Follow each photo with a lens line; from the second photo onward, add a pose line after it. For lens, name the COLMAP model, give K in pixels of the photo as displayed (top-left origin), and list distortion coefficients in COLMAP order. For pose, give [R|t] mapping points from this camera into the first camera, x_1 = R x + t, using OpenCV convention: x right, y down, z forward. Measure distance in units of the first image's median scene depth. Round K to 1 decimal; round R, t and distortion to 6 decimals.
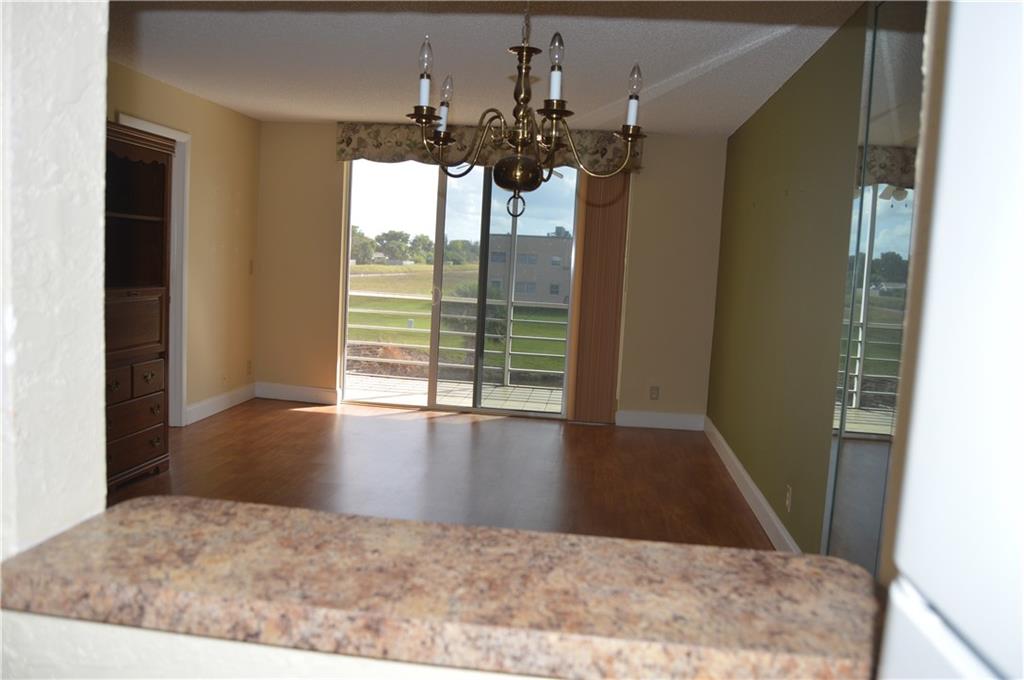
lens RADIAL K [[819.8, 0, 519.9], [0, 819.8, 337.7], [0, 0, 1]] dist [-0.109092, 0.044345]
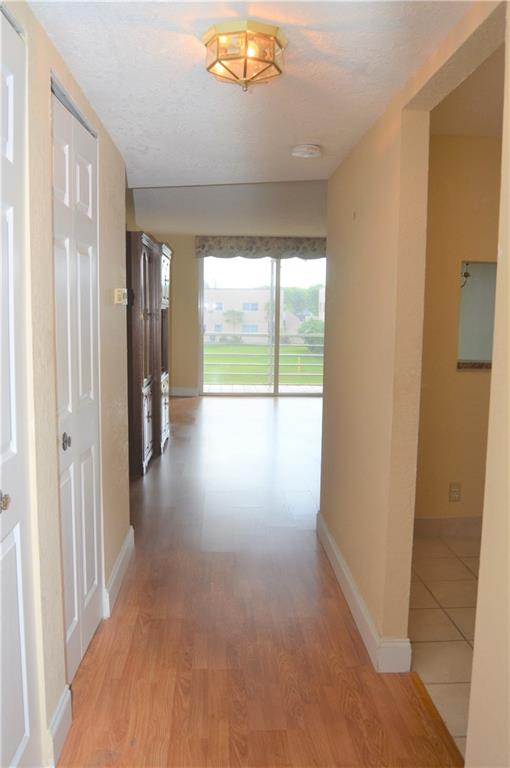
lens RADIAL K [[648.4, 0, 251.0], [0, 648.4, 379.8], [0, 0, 1]] dist [-0.095944, 0.003751]
pose [[0.988407, -0.057020, 0.140715, -0.324604], [0.054033, 0.998227, 0.024959, 0.020534], [-0.141889, -0.017067, 0.989735, -0.425480]]
